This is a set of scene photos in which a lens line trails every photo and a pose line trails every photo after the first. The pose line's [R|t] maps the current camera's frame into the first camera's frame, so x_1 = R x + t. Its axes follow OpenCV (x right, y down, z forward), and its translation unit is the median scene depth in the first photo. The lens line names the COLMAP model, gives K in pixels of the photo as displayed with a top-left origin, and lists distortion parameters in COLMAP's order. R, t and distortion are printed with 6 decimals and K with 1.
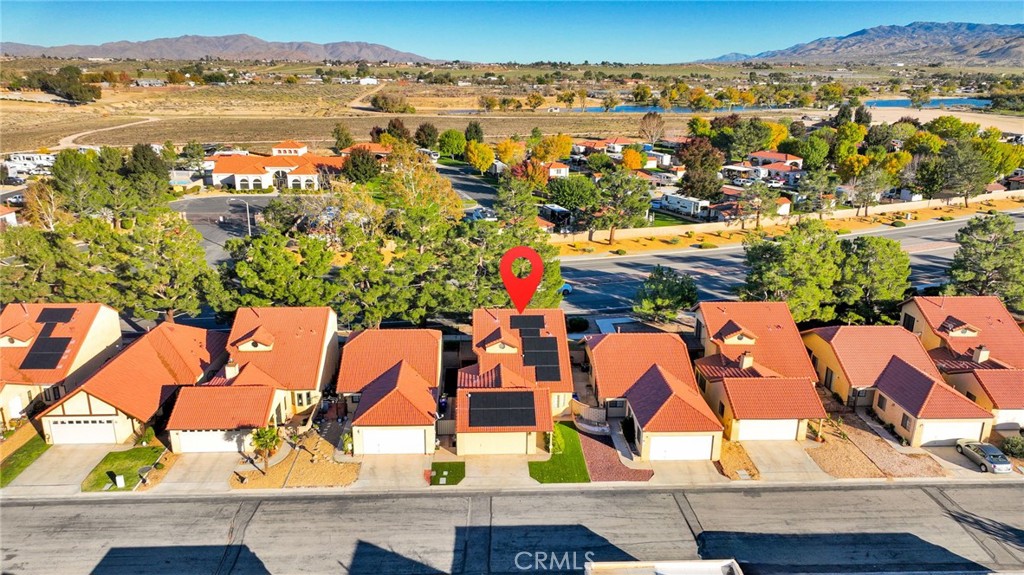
lens RADIAL K [[728.7, 0, 509.2], [0, 728.7, 287.6], [0, 0, 1]] dist [0.008244, 0.005917]
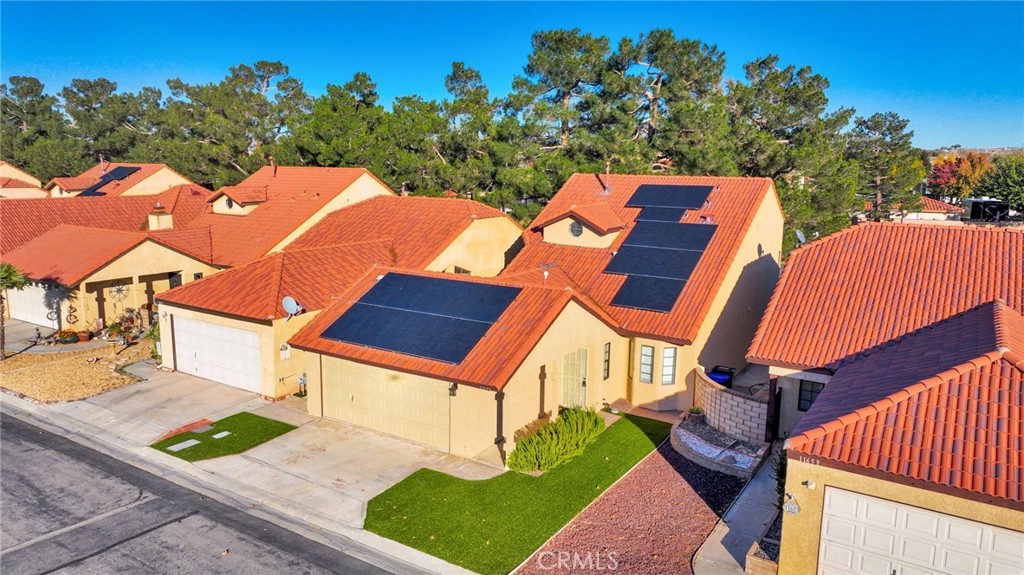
lens RADIAL K [[728.7, 0, 505.9], [0, 728.7, 289.4], [0, 0, 1]] dist [0.008244, 0.005917]
pose [[0.812591, 0.104378, -0.573412, 0.231750], [-0.171885, 0.982994, -0.064647, 0.169608], [0.556912, 0.151092, 0.816713, 0.720454]]
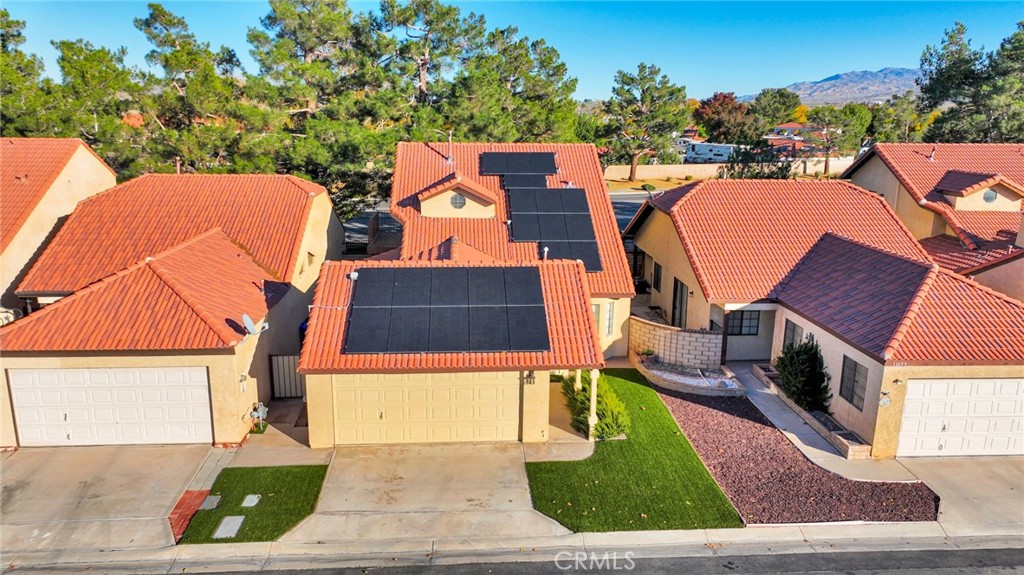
lens RADIAL K [[728.7, 0, 510.1], [0, 728.7, 286.4], [0, 0, 1]] dist [0.008244, 0.005917]
pose [[0.999724, -0.003312, 0.023240, 0.011536], [0.004627, 0.998378, -0.056741, 0.174721], [-0.023015, 0.056832, 0.998118, 0.657828]]
